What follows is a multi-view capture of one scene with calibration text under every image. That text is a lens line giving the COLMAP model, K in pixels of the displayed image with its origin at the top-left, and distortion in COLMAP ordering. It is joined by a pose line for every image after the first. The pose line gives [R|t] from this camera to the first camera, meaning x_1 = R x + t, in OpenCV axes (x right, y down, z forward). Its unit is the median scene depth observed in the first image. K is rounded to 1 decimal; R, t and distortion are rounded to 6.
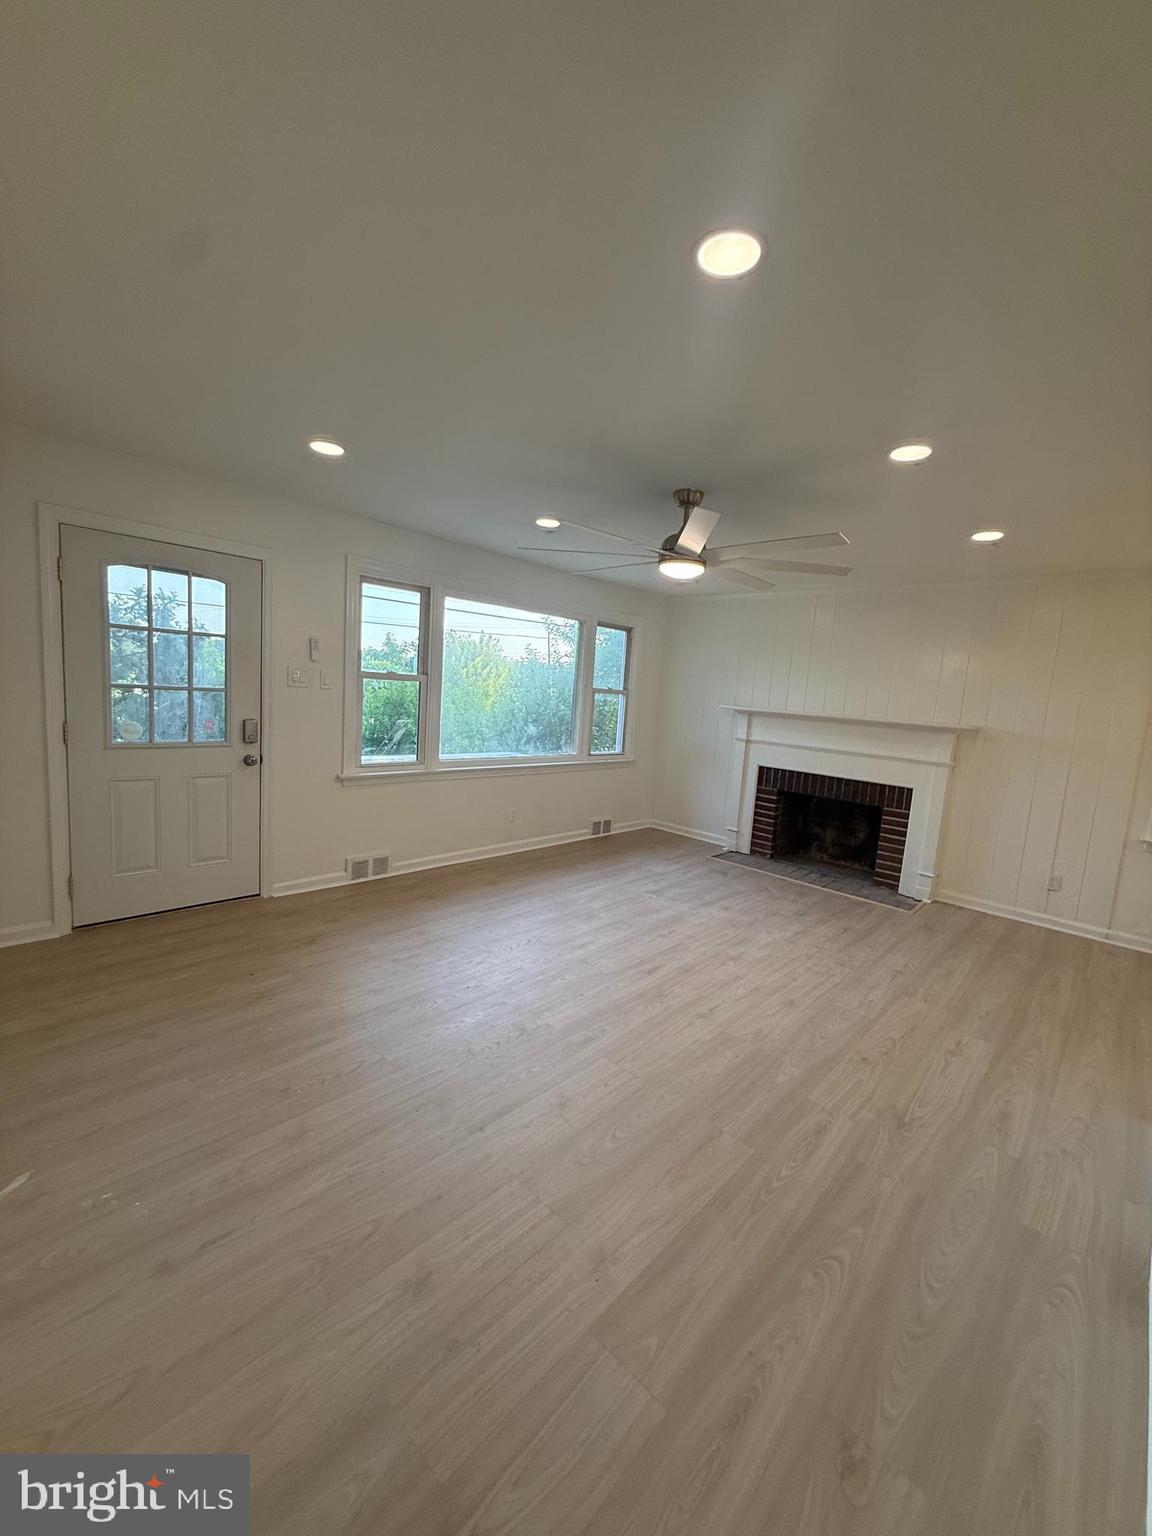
lens RADIAL K [[613.6, 0, 575.8], [0, 613.6, 767.7], [0, 0, 1]] dist [-0.001774, 0.000543]
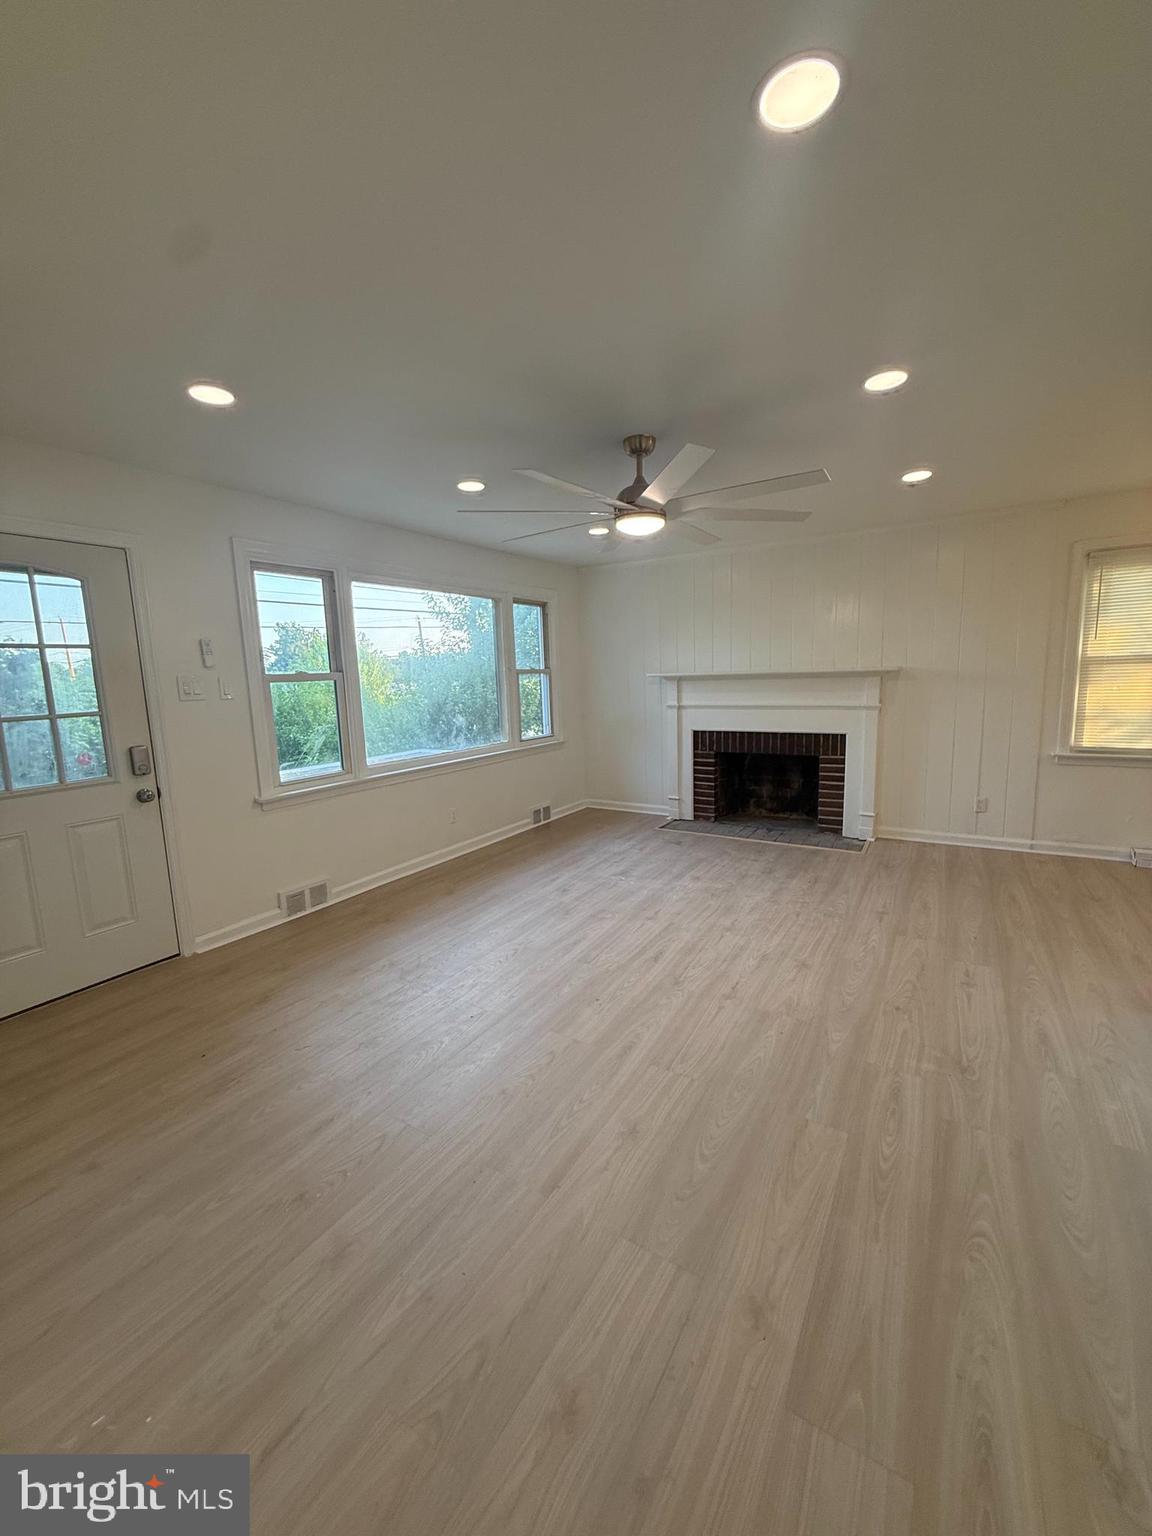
lens RADIAL K [[613.6, 0, 576.4], [0, 613.6, 766.1], [0, 0, 1]] dist [-0.001774, 0.000543]
pose [[0.974944, -0.130258, 0.180326, -0.111071], [0.126006, 0.991416, 0.034885, -0.007103], [-0.183322, -0.011289, 0.982988, 0.089839]]
